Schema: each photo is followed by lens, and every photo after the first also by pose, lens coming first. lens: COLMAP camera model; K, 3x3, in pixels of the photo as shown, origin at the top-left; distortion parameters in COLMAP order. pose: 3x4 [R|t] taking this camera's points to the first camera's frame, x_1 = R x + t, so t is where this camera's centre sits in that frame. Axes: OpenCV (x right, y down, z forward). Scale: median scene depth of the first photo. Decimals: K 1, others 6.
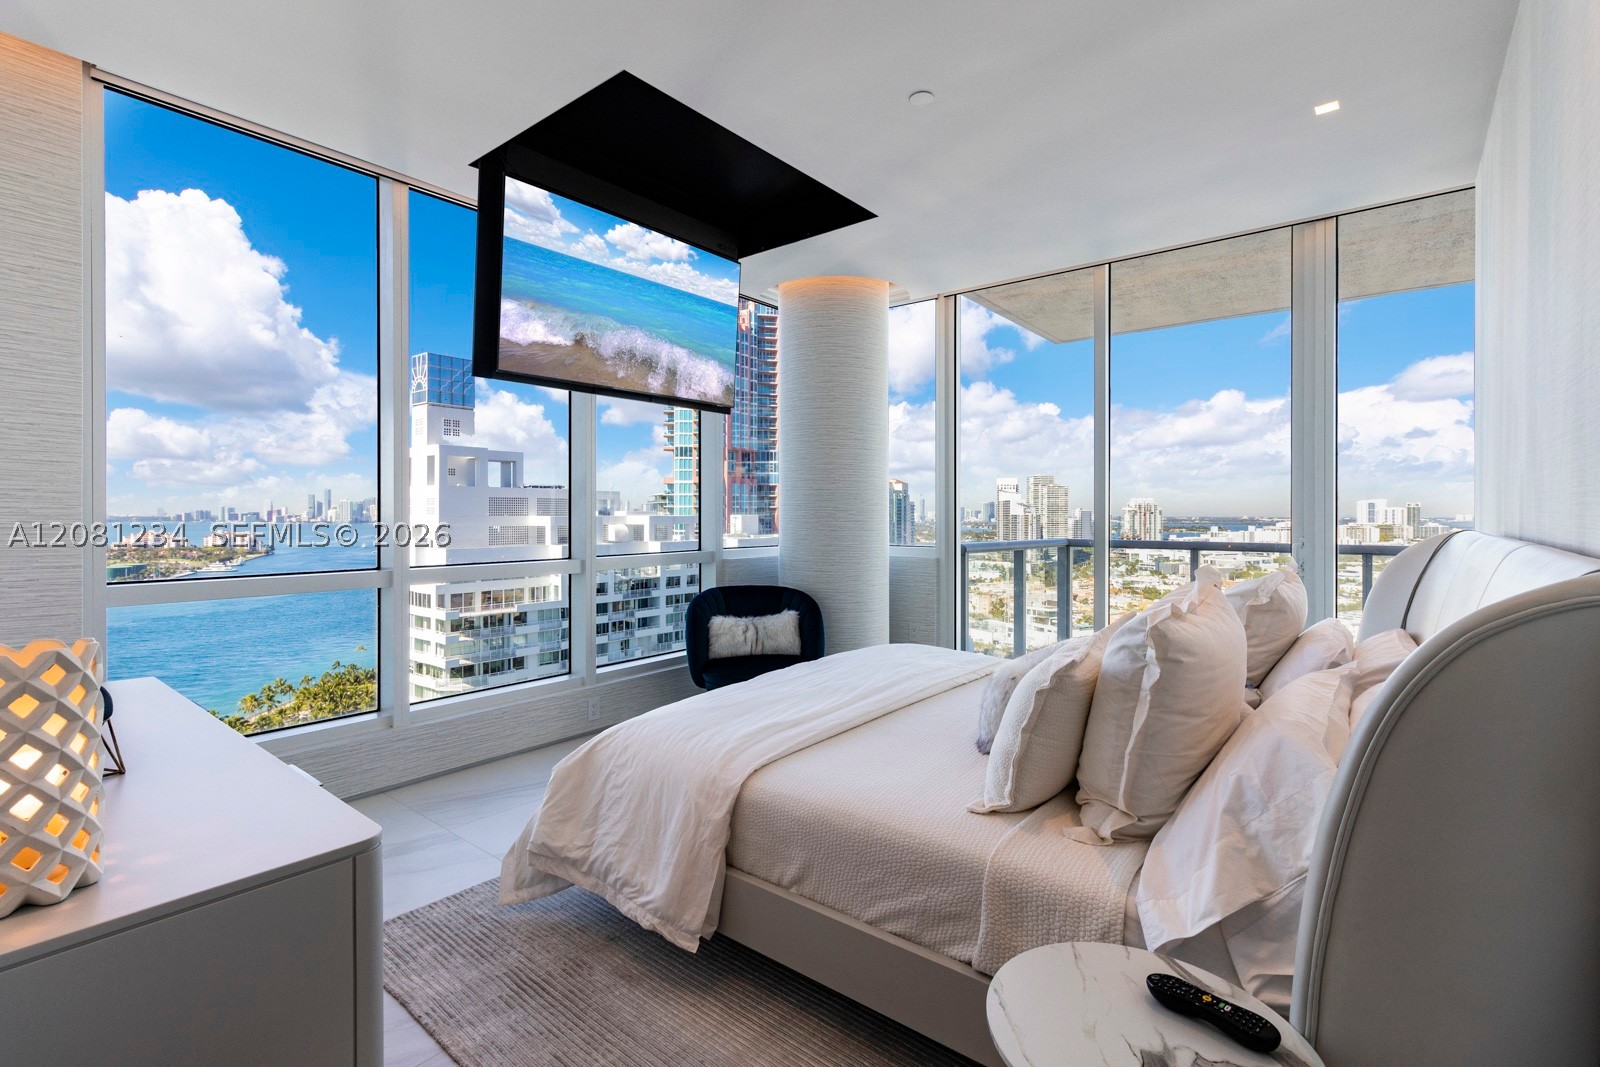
lens RADIAL K [[734.5, 0, 797.3], [0, 734.5, 513.2], [0, 0, 1]] dist [0.000577, -0.000477]
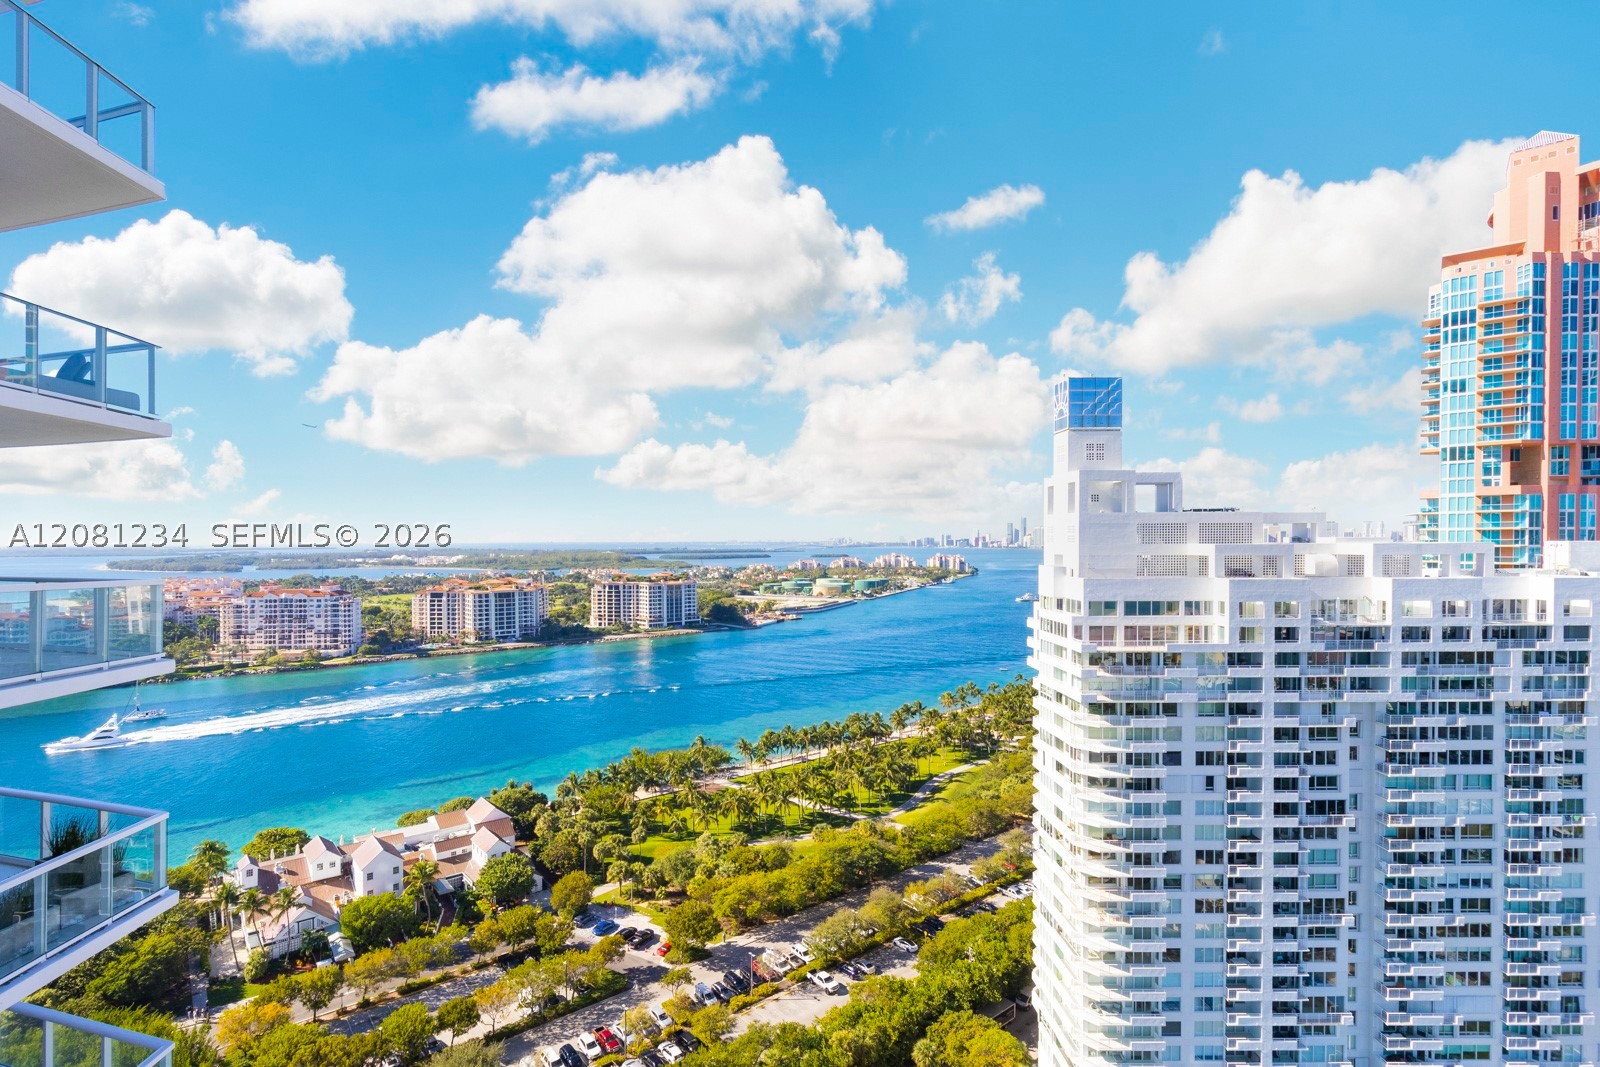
lens RADIAL K [[715.1, 0, 797.9], [0, 715.1, 545.0], [0, 0, 1]] dist [-0.000102, -0.000195]
pose [[0.603256, 0.005265, -0.797530, 0.031563], [0.003379, 0.999952, 0.009158, -0.003611], [0.797540, -0.008219, 0.603210, 0.100654]]
